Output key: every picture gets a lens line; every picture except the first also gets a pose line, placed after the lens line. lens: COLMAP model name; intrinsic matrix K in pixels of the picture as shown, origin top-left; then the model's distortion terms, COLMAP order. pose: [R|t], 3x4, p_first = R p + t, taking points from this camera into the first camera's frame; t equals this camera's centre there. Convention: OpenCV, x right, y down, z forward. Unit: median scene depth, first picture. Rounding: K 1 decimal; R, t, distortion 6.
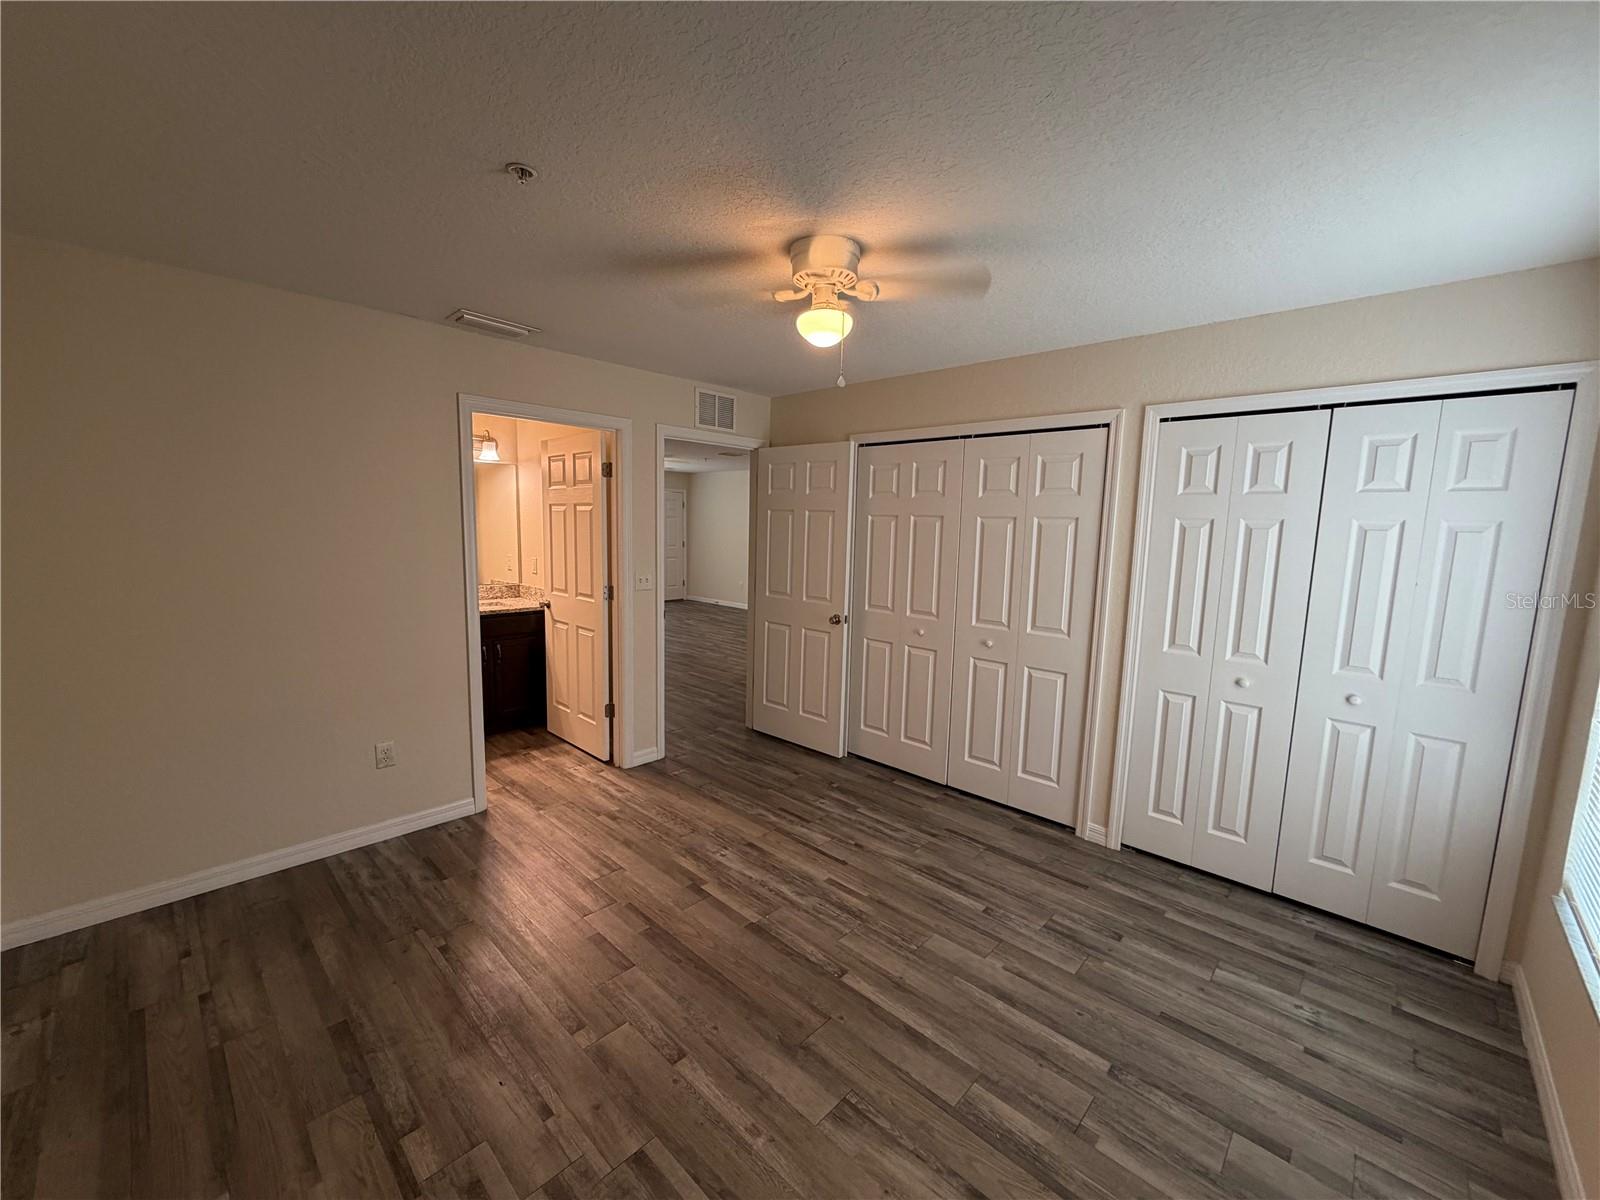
lens RADIAL K [[637.7, 0, 793.0], [0, 637.7, 598.7], [0, 0, 1]] dist [-0.002109, 0.000571]
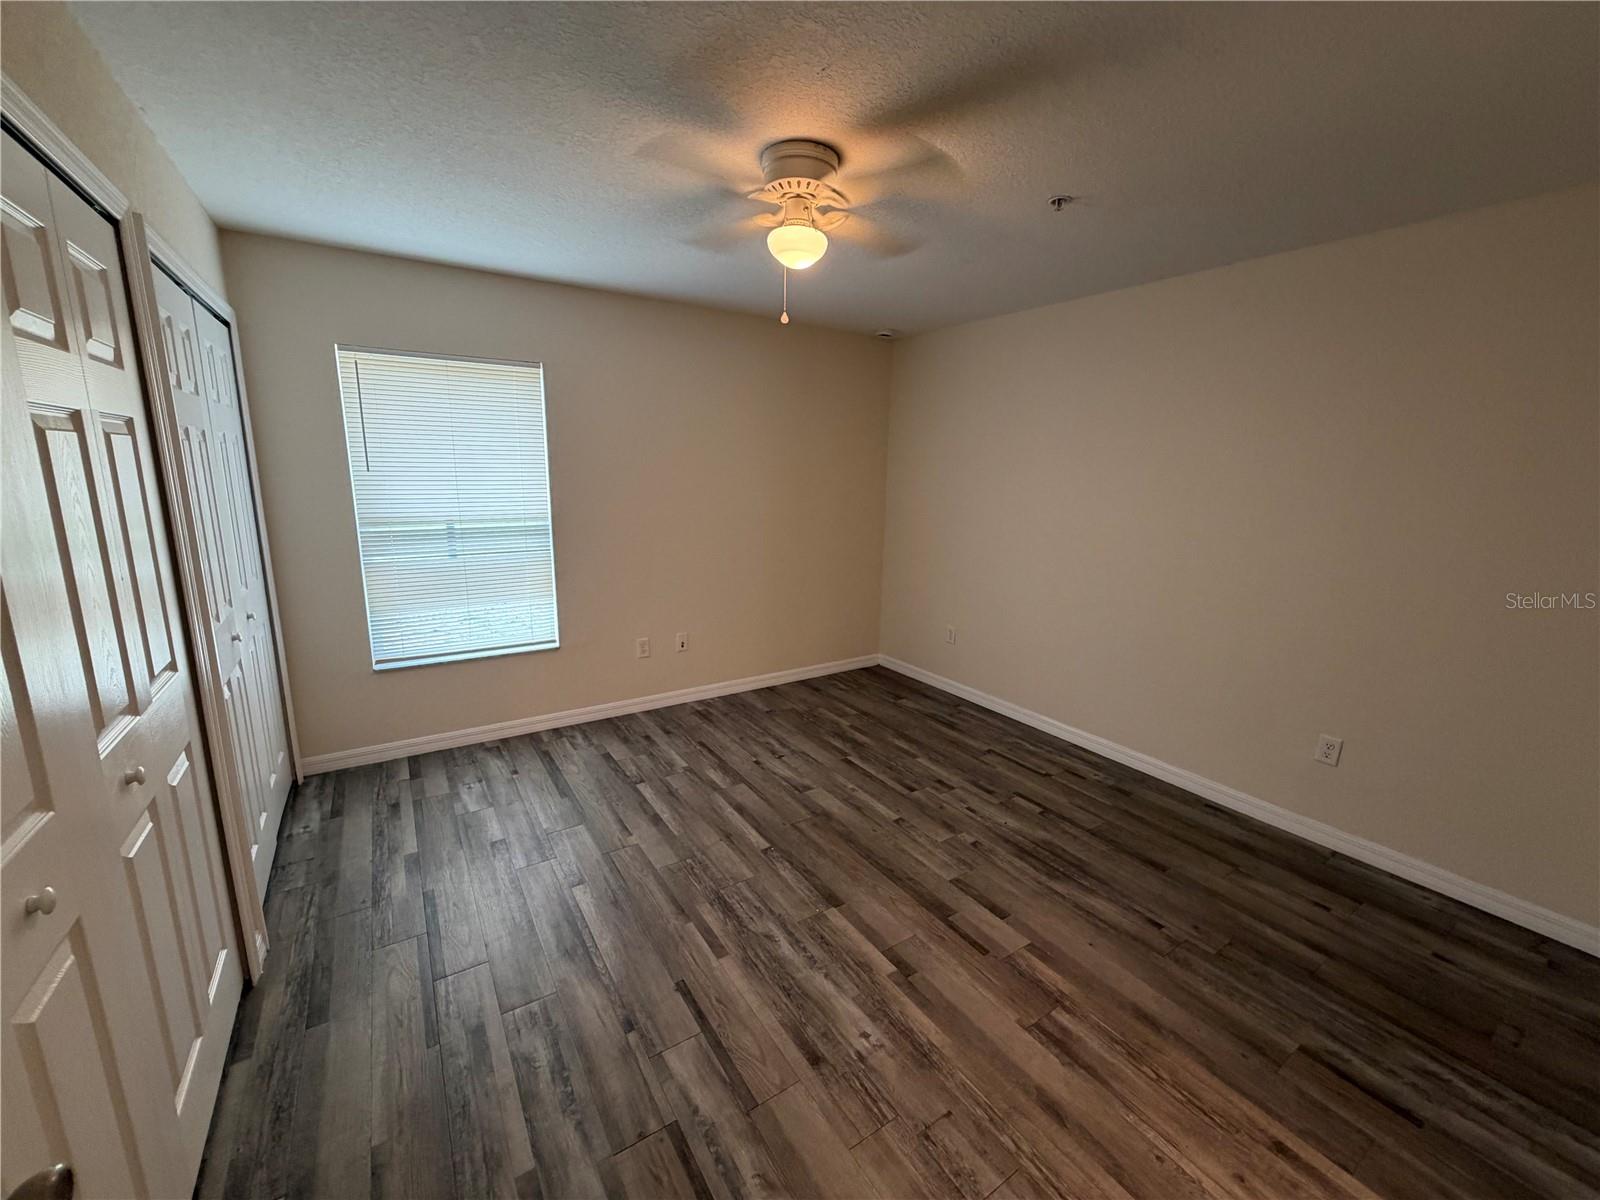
lens RADIAL K [[637.7, 0, 798.1], [0, 637.7, 599.4], [0, 0, 1]] dist [-0.002109, 0.000571]
pose [[-0.973336, -0.088357, 0.211685, -0.184907], [-0.016073, 0.946839, 0.321307, -0.223867], [-0.228822, 0.309337, -0.923012, 1.917704]]
